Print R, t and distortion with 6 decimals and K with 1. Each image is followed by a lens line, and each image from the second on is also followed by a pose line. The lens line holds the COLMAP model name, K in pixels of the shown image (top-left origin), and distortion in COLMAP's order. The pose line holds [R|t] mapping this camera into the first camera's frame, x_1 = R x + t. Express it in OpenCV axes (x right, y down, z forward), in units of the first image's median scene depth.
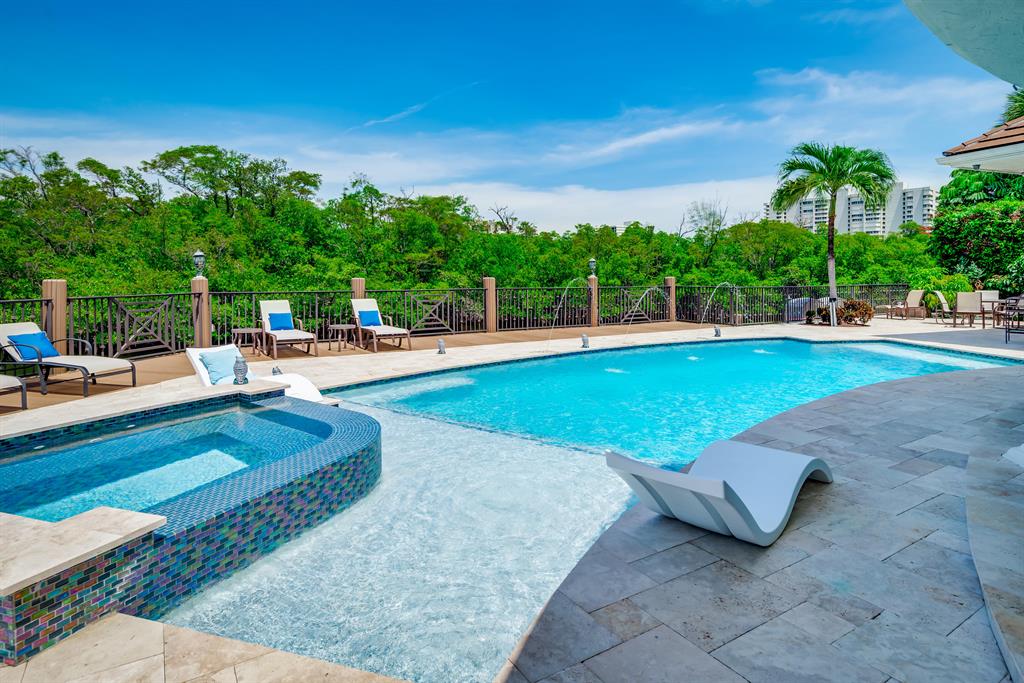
lens RADIAL K [[596.2, 0, 501.8], [0, 596.2, 301.1], [0, 0, 1]] dist [-0.006489, -0.003827]
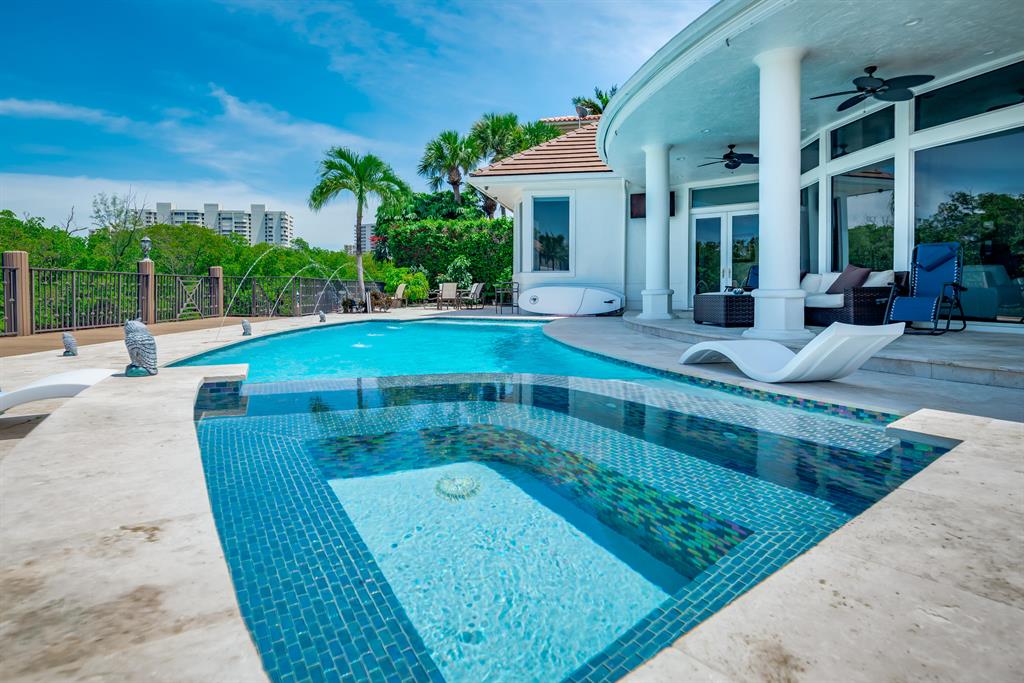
lens RADIAL K [[596.2, 0, 501.8], [0, 596.2, 301.1], [0, 0, 1]] dist [-0.006489, -0.003827]
pose [[0.512157, -0.012776, 0.858797, -0.125395], [0.039001, 0.999204, -0.008394, 0.016746], [-0.858006, 0.037793, 0.512248, 0.089445]]
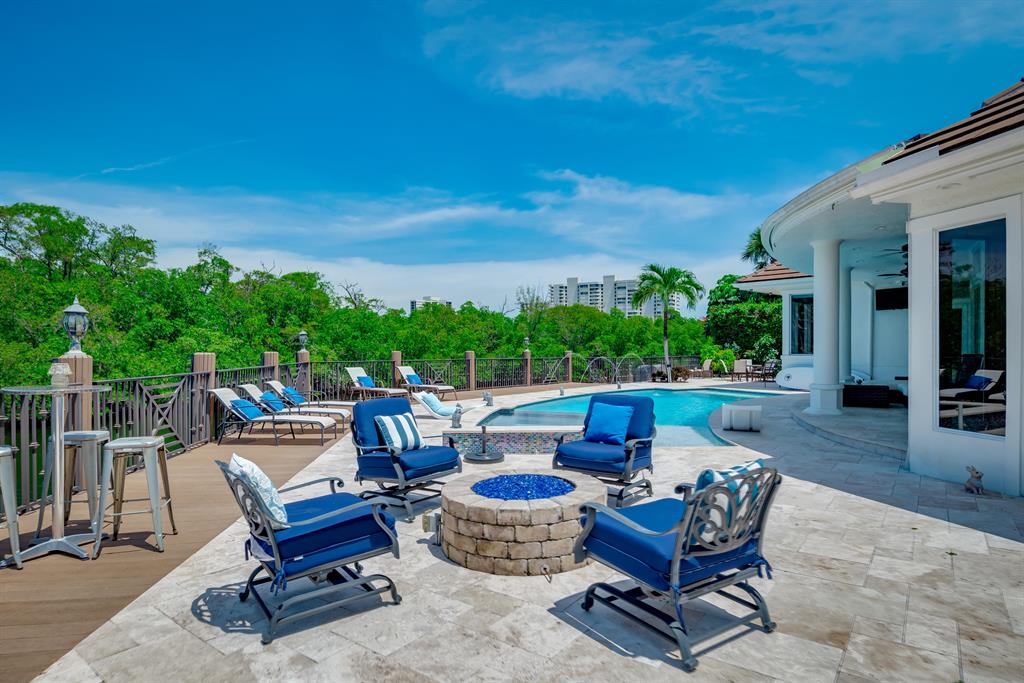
lens RADIAL K [[619.3, 0, 512.0], [0, 619.3, 341.5], [0, 0, 1]] dist [-0.003757, -0.001780]
pose [[0.919555, 0.008181, 0.392876, -0.199978], [0.013285, 0.998565, -0.051887, 0.005843], [-0.392737, 0.052932, 0.918126, -0.139896]]
